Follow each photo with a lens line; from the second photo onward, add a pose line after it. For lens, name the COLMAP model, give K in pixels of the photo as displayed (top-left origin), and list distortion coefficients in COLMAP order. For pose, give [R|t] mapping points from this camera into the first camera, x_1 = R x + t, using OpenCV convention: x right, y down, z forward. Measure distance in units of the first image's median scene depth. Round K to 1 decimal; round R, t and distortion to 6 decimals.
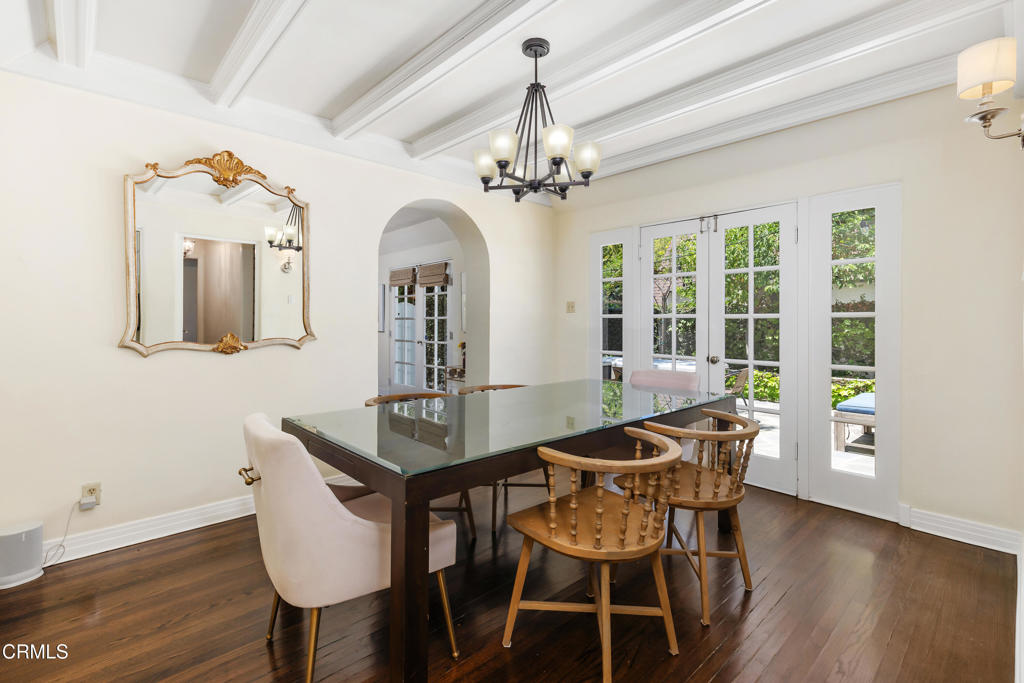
lens RADIAL K [[455.5, 0, 498.0], [0, 455.5, 318.7], [0, 0, 1]] dist [-0.001010, -0.000118]
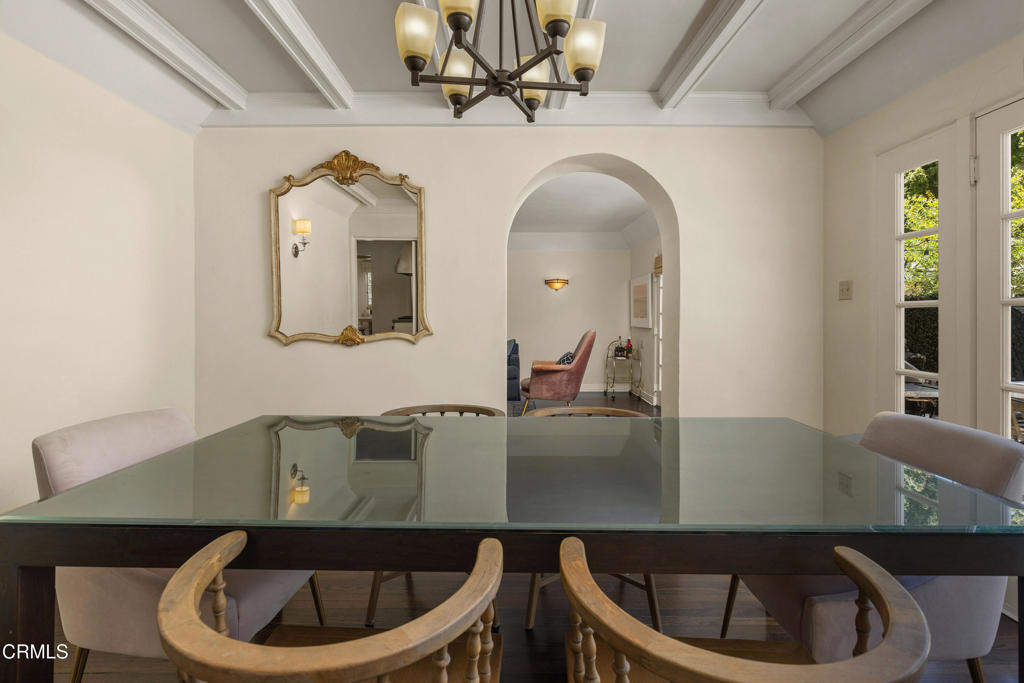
lens RADIAL K [[502.4, 0, 508.4], [0, 502.4, 312.5], [0, 0, 1]] dist [0.000925, -0.000032]
pose [[0.742235, -0.004542, -0.670124, 0.415533], [0.003638, 0.999990, -0.002748, 0.005004], [0.670130, -0.000398, 0.742244, 0.368585]]
